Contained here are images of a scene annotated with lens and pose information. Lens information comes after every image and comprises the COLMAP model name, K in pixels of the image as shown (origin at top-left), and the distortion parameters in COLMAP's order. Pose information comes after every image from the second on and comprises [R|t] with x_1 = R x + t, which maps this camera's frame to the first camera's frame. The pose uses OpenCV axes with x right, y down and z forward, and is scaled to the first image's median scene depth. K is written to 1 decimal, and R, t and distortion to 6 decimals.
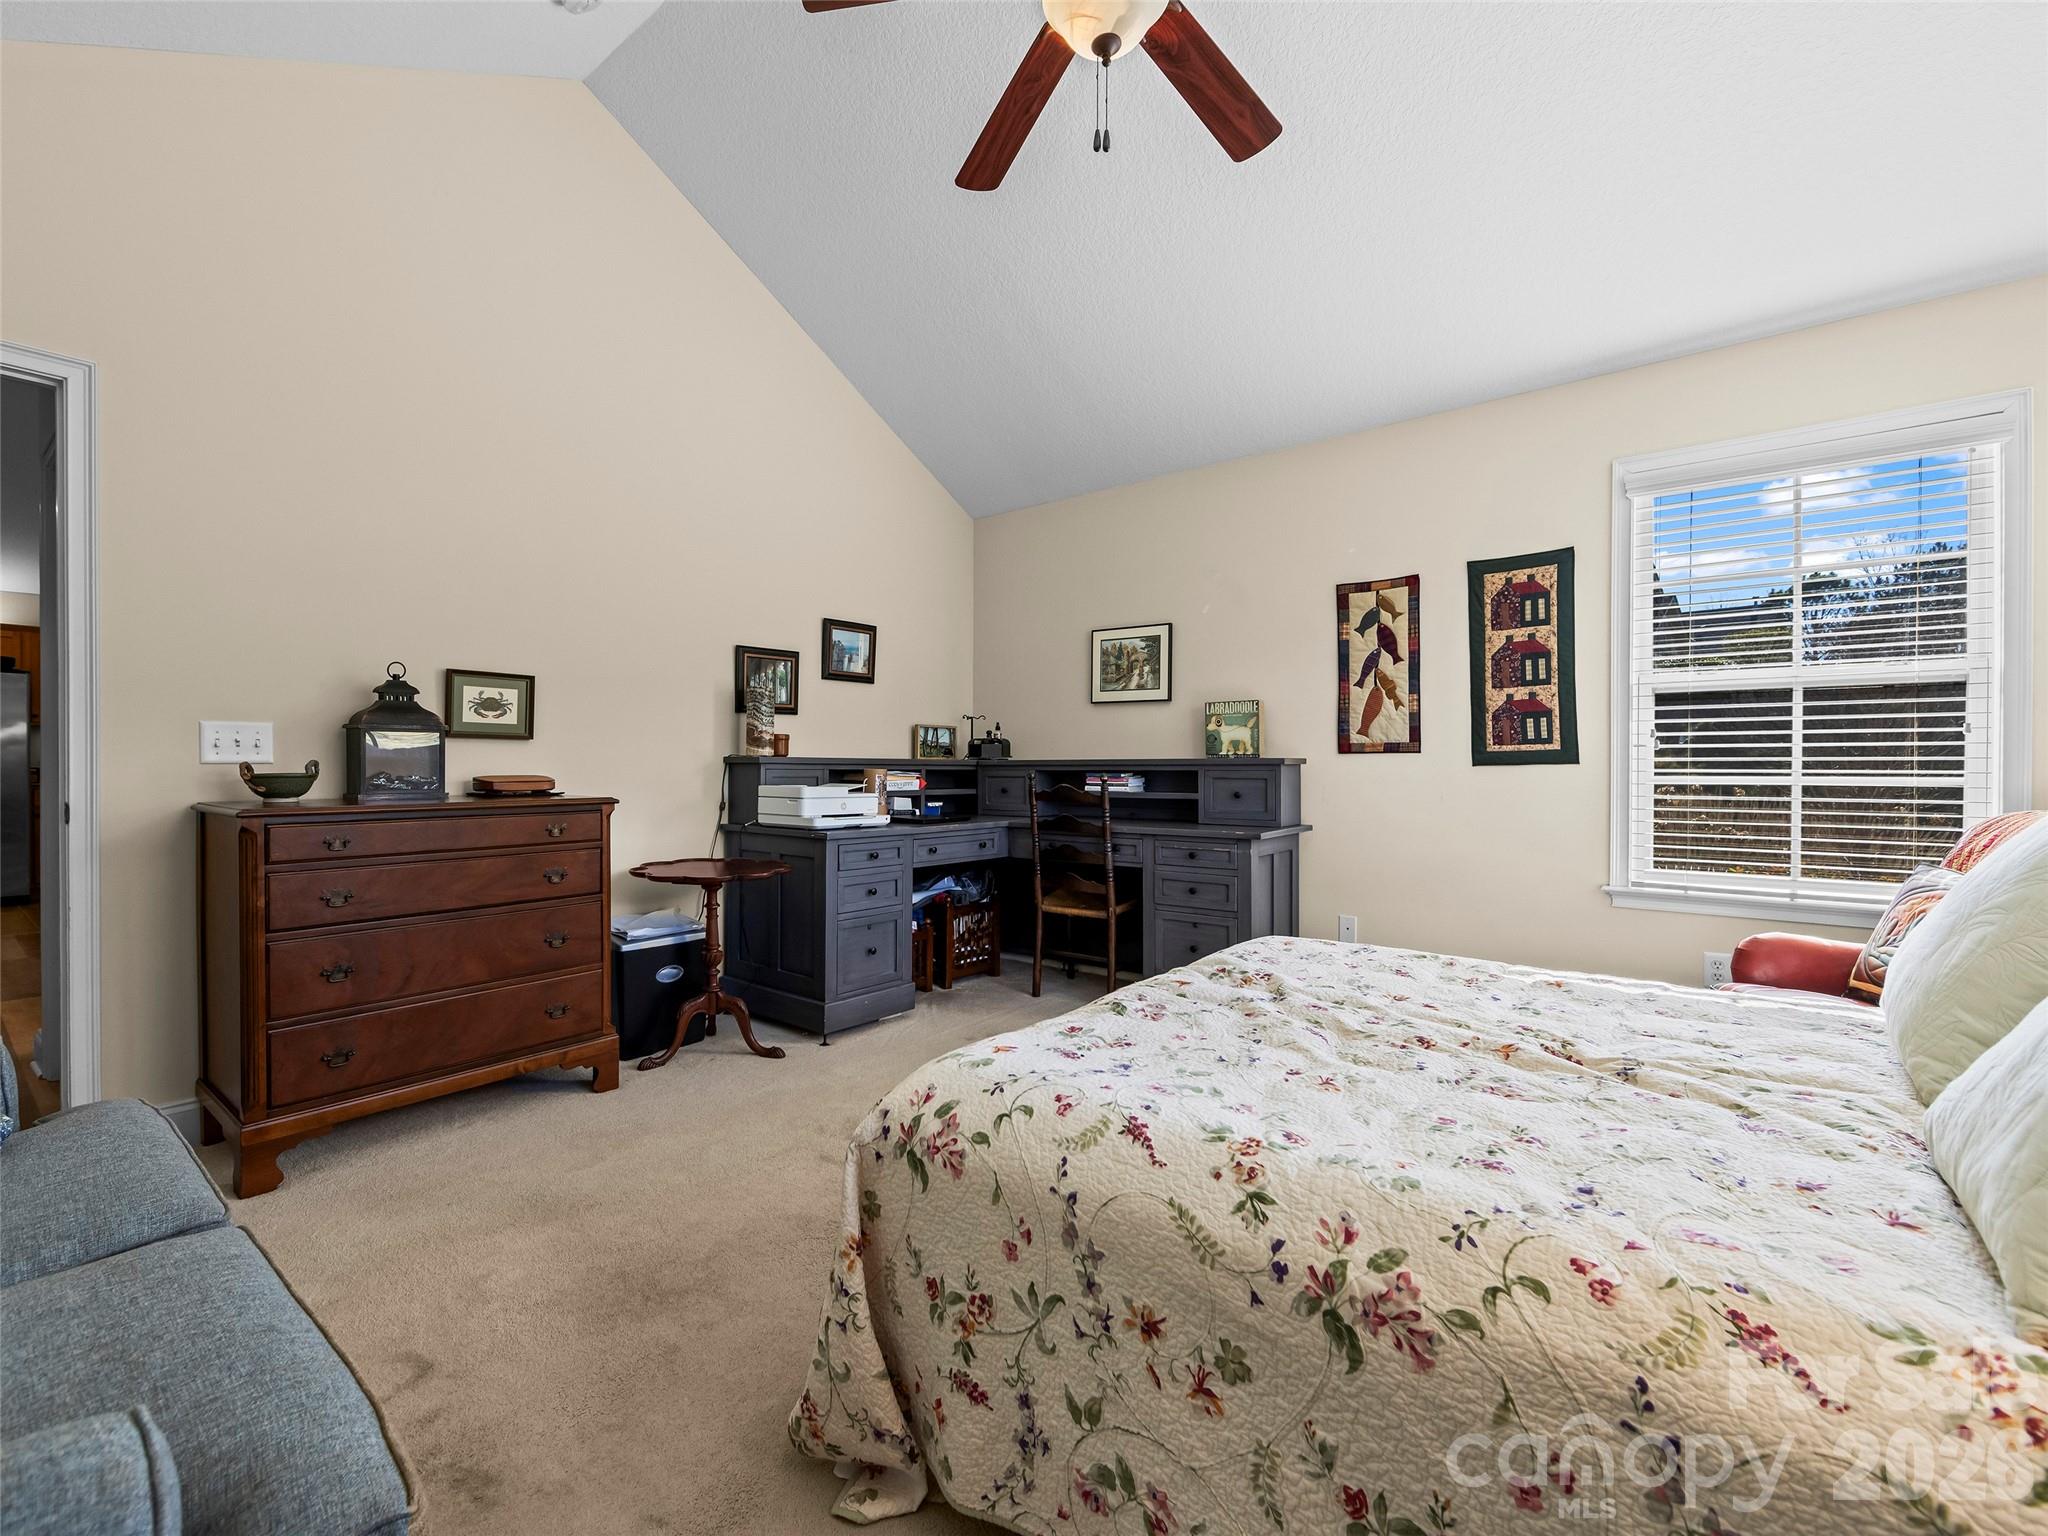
lens RADIAL K [[898.9, 0, 1018.5], [0, 898.9, 772.1], [0, 0, 1]] dist [-0.000179, -0.000959]
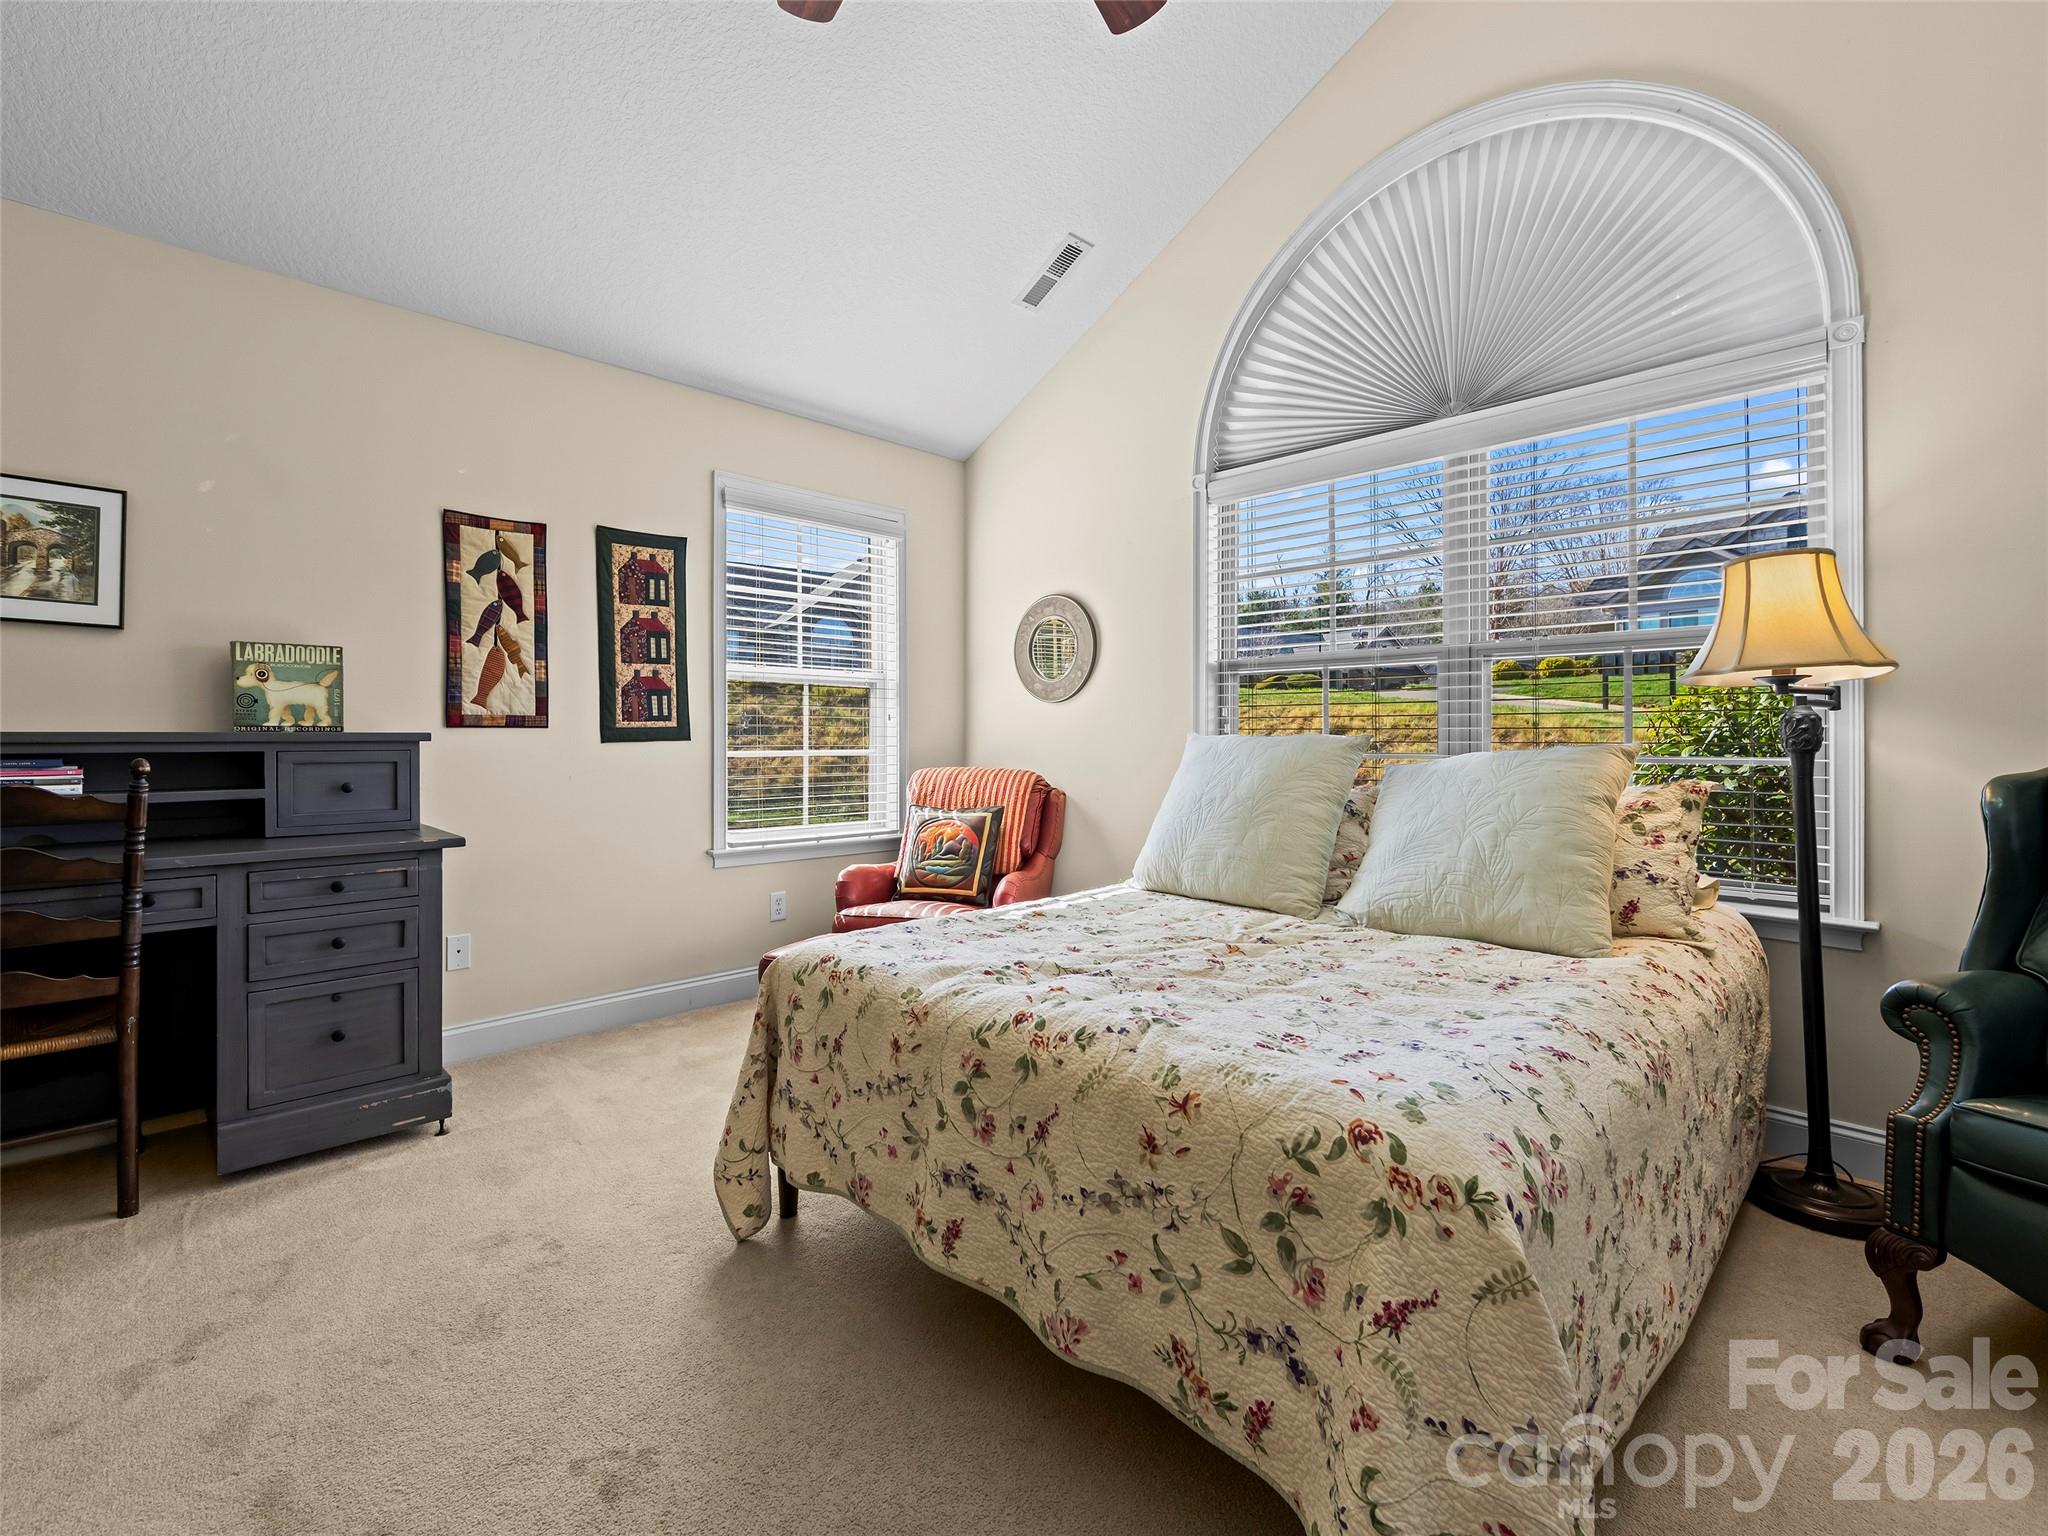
lens RADIAL K [[898.9, 0, 931.0], [0, 898.9, 737.7], [0, 0, 1]] dist [-0.000179, -0.000959]
pose [[0.179150, 0.003378, 0.983816, -0.348397], [0.011094, 0.999924, -0.005454, -0.003101], [-0.983759, 0.011892, 0.179099, 0.477366]]
